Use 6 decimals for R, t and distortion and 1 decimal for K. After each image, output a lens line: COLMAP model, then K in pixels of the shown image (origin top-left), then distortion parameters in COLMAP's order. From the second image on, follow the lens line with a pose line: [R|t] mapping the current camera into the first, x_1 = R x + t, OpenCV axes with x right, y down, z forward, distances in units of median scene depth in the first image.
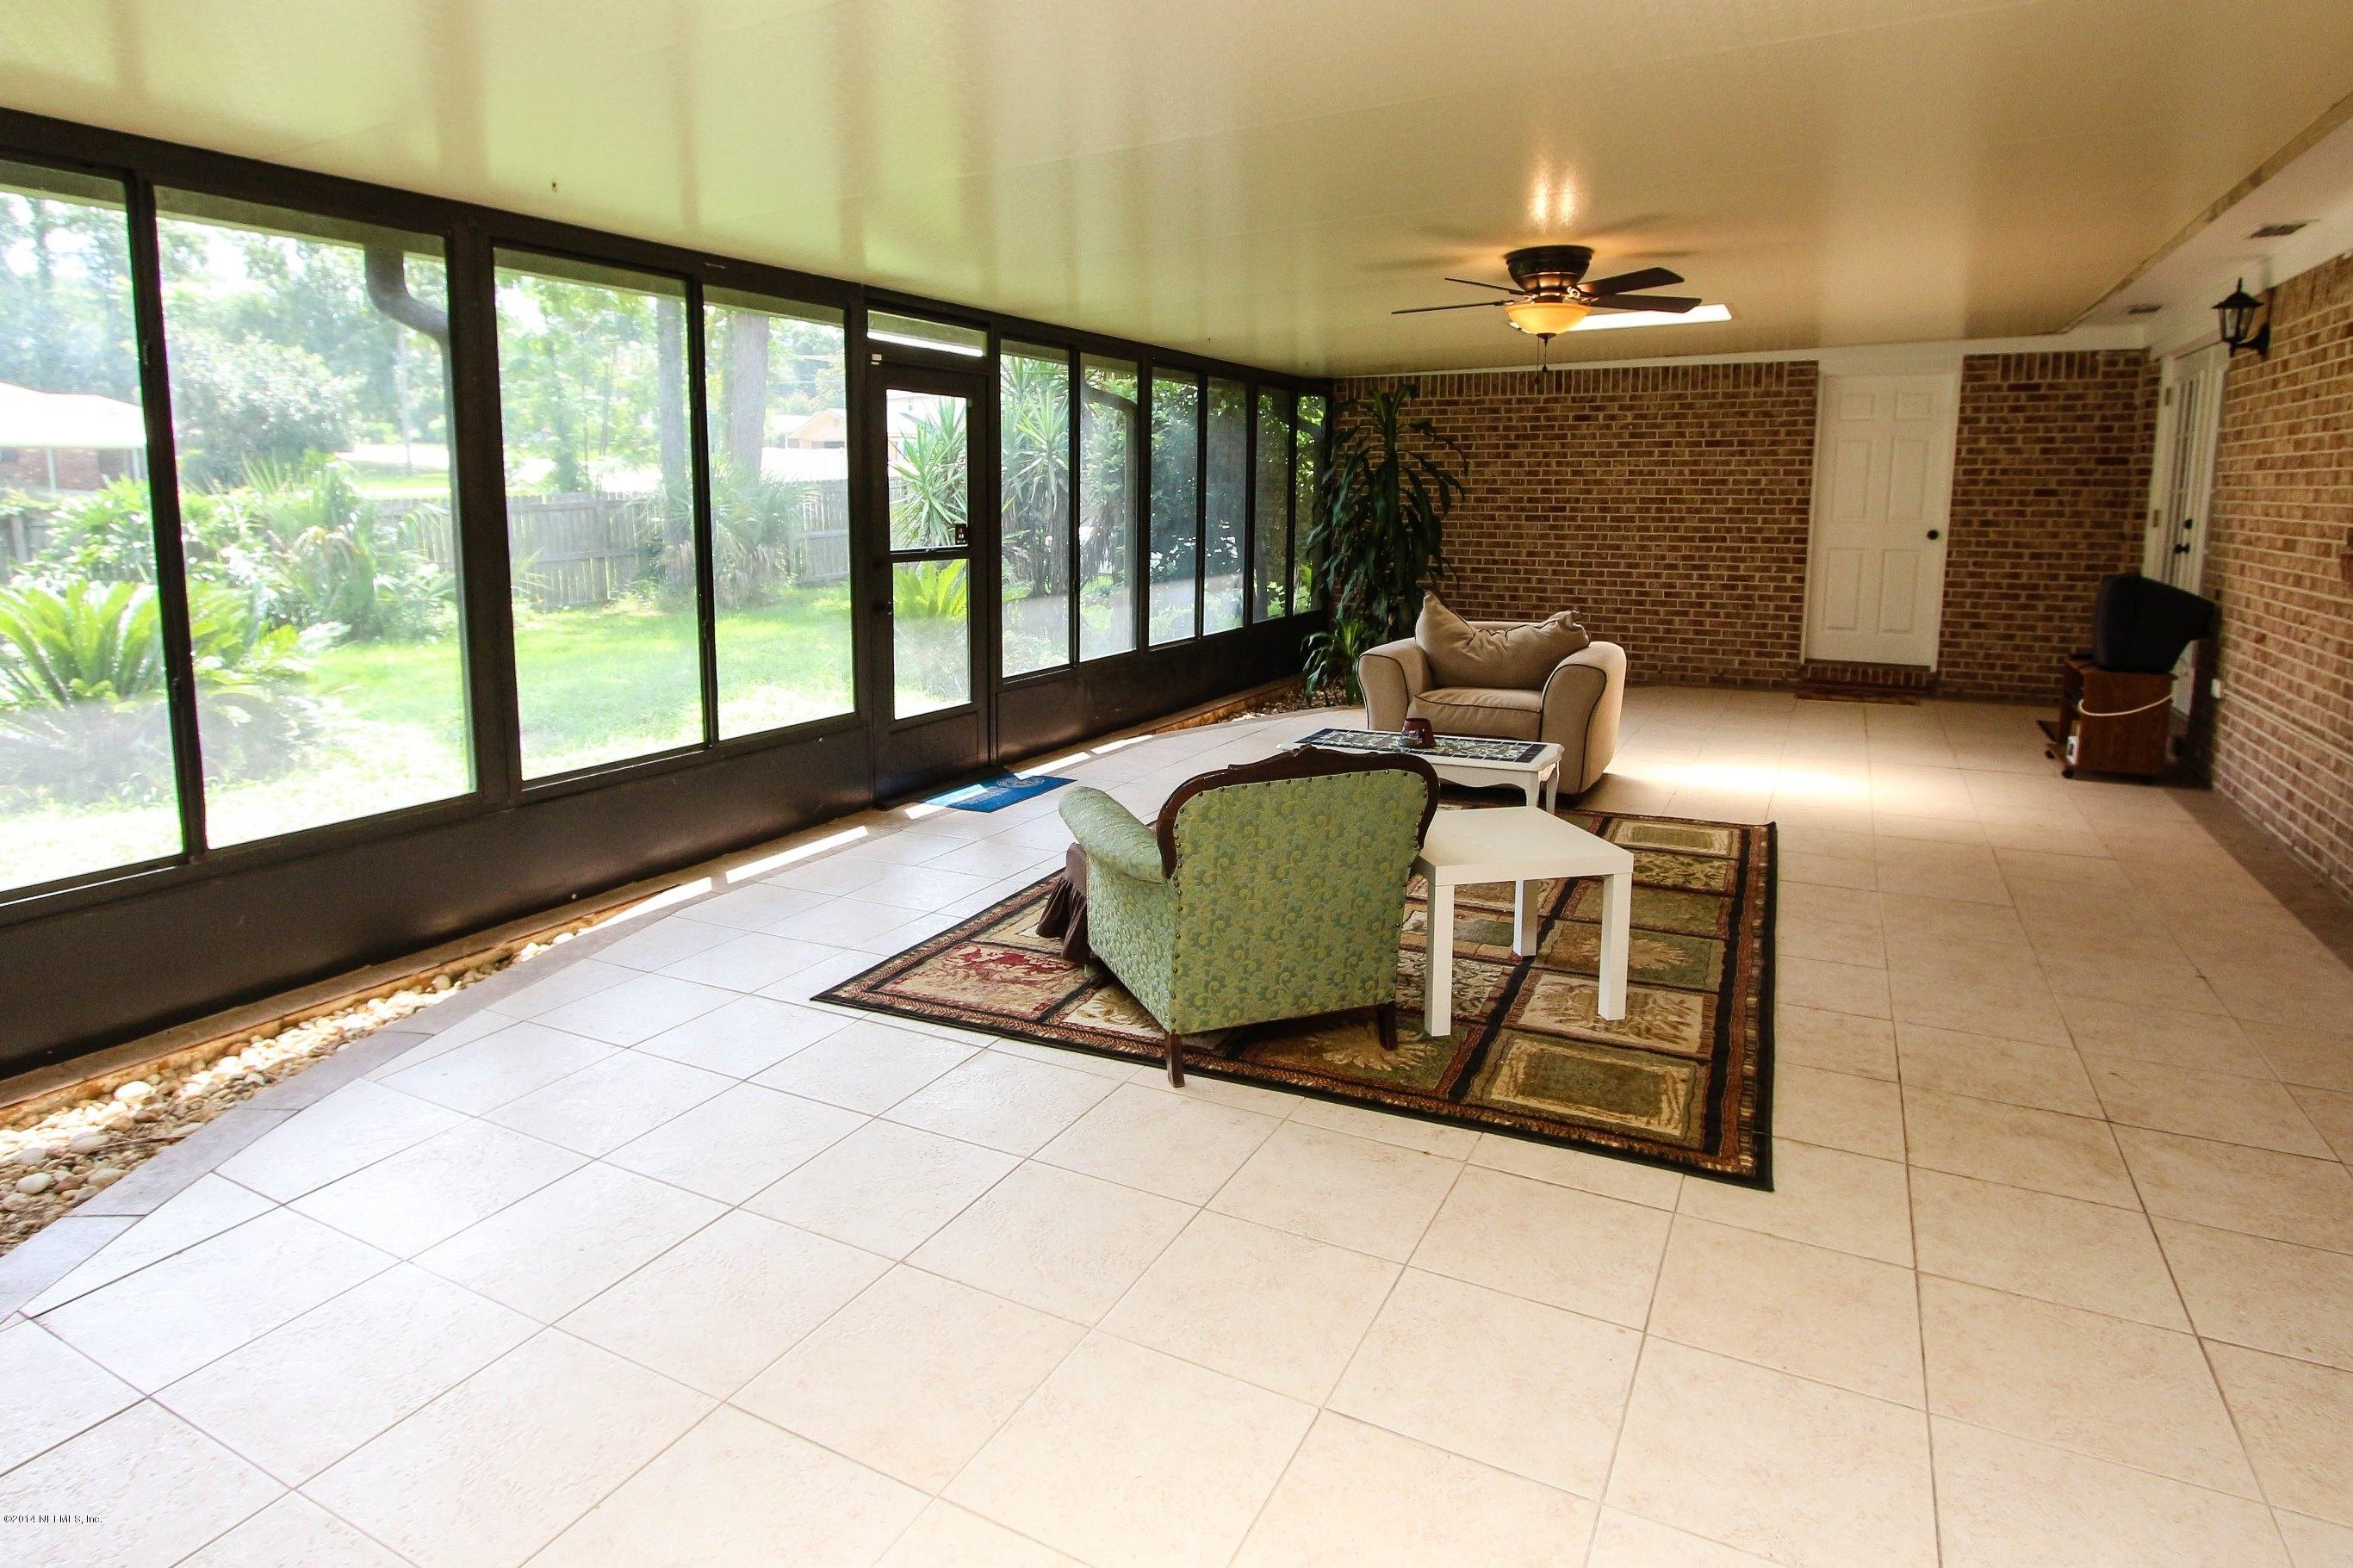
lens RADIAL K [[1258.2, 0, 1170.6], [0, 1258.2, 765.5], [0, 0, 1]] dist [-0.018007, 0.001839]
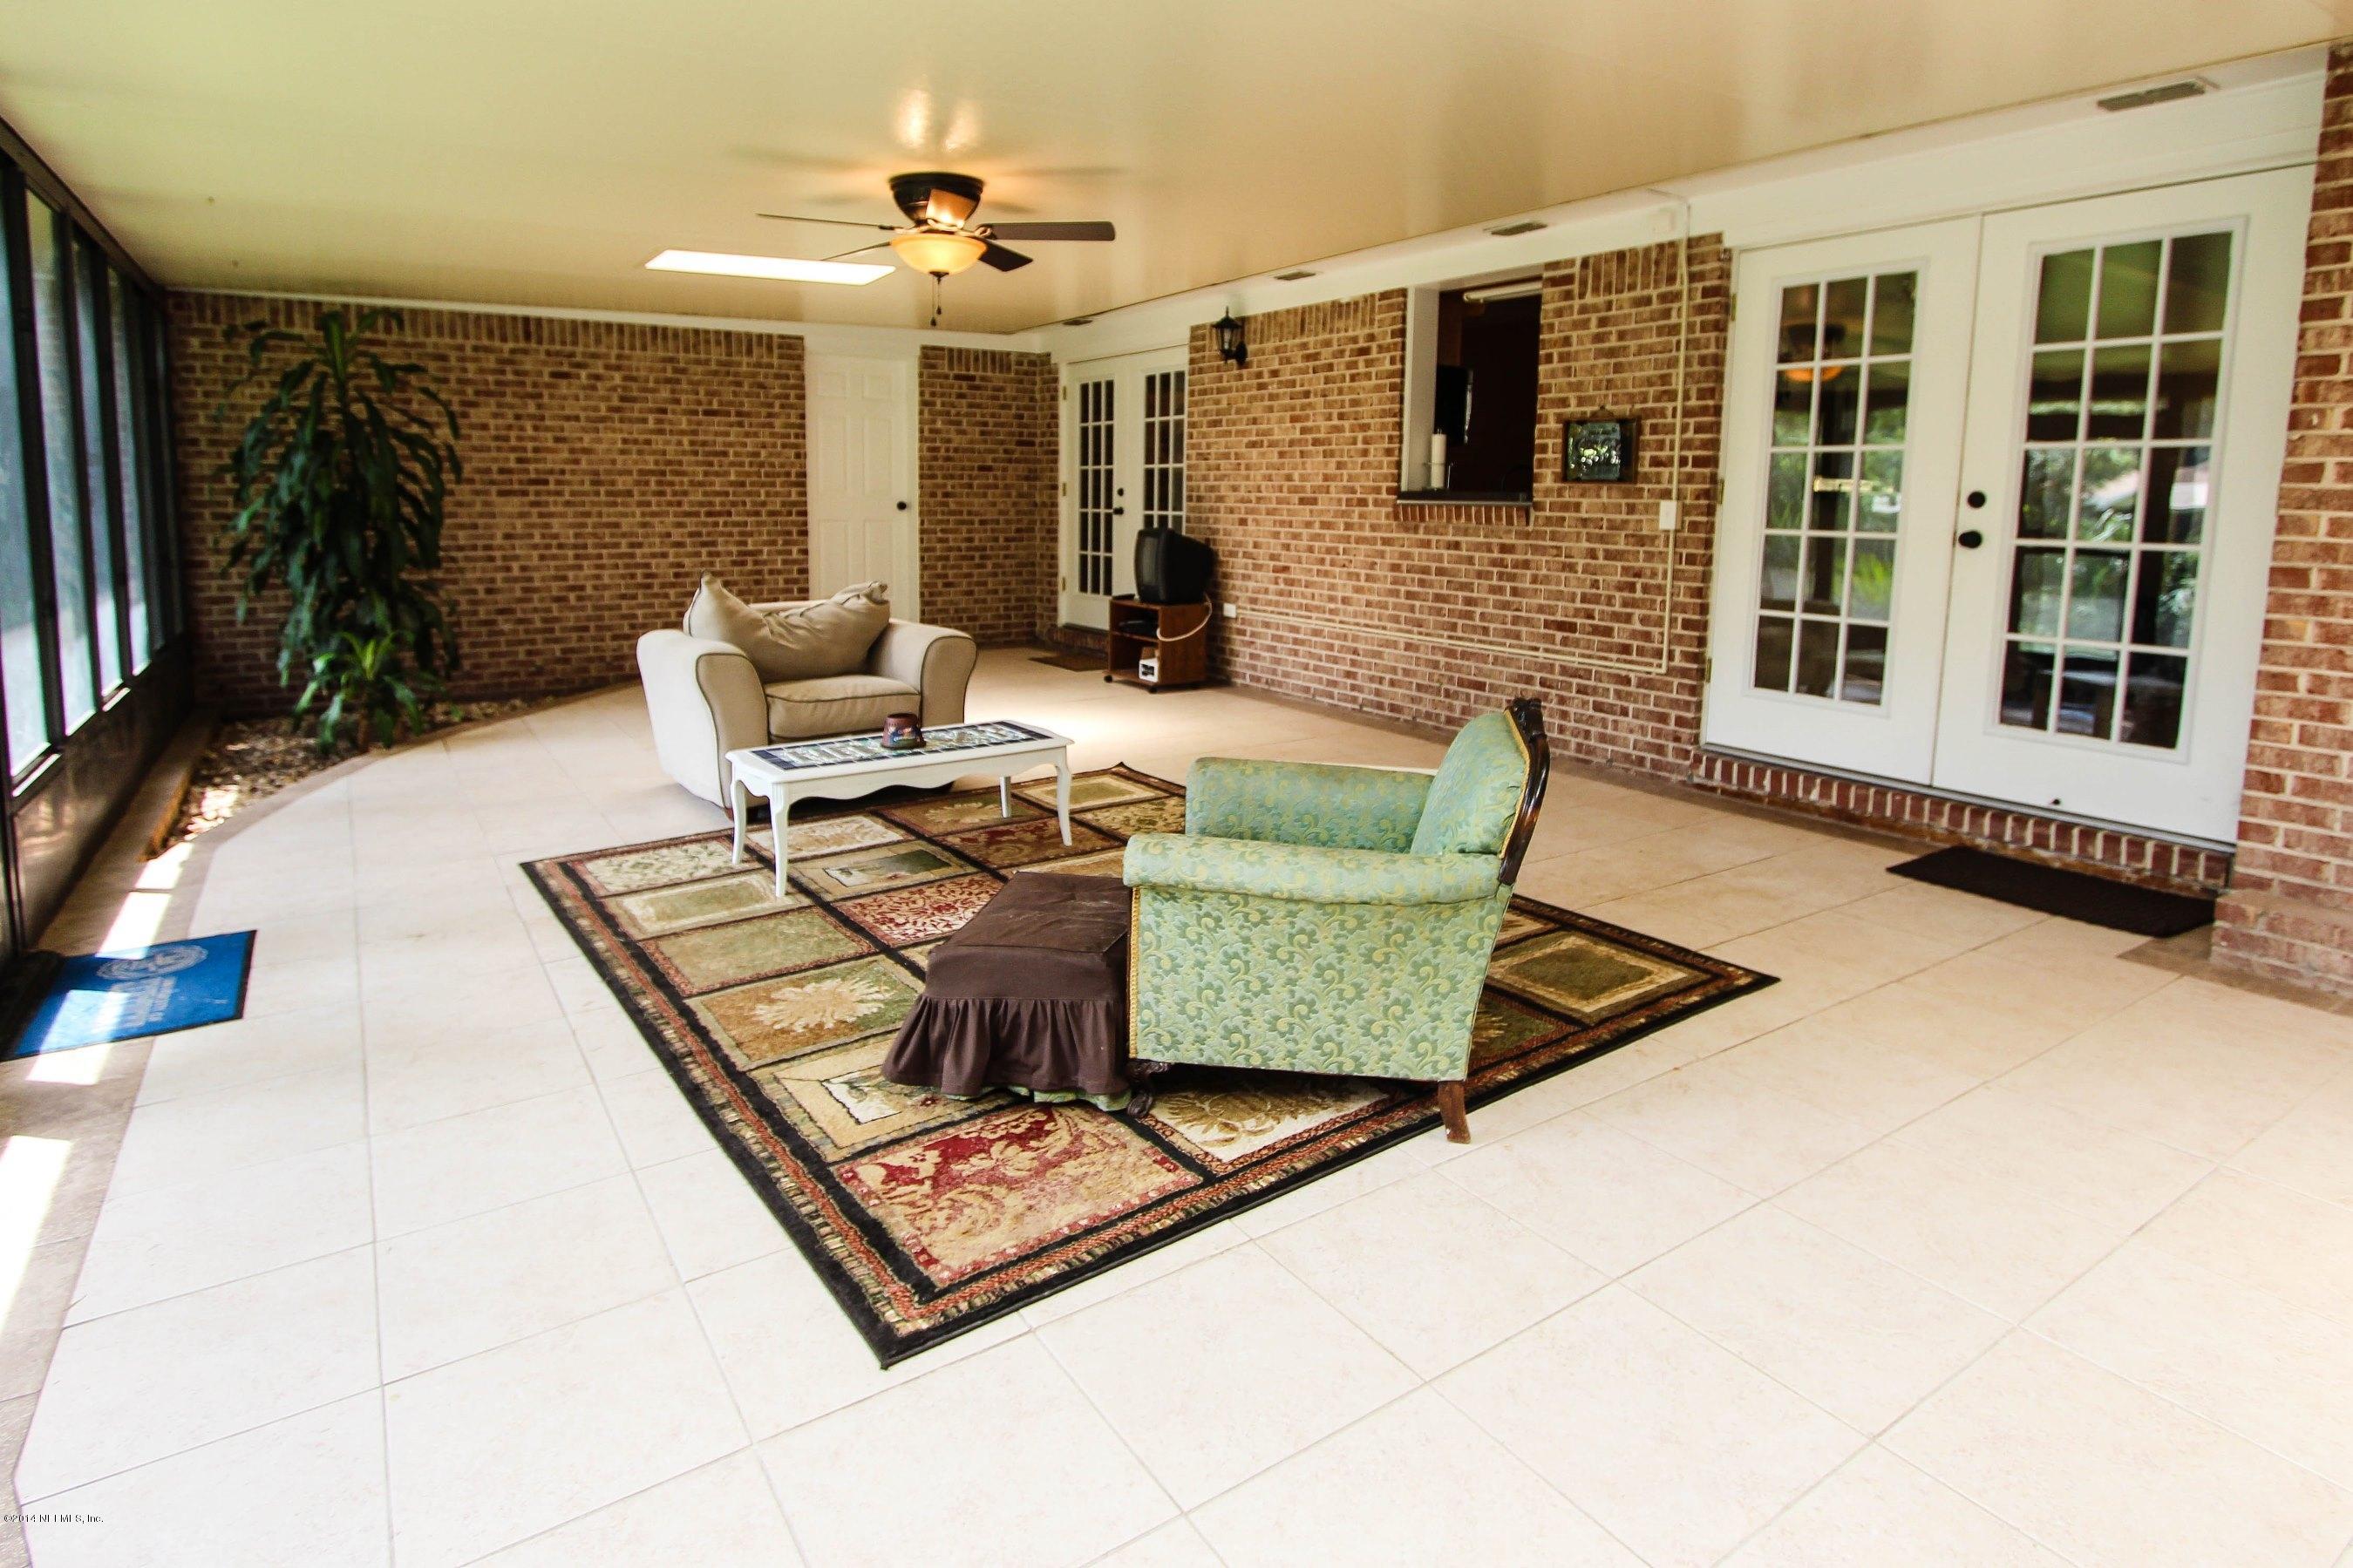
lens RADIAL K [[1258.2, 0, 1187.3], [0, 1258.2, 730.7], [0, 0, 1]] dist [-0.018007, 0.001839]
pose [[0.477446, -0.159035, 0.864149, -0.261624], [0.177061, 0.980722, 0.082662, -0.037059], [-0.860636, 0.113541, 0.496401, 0.255117]]
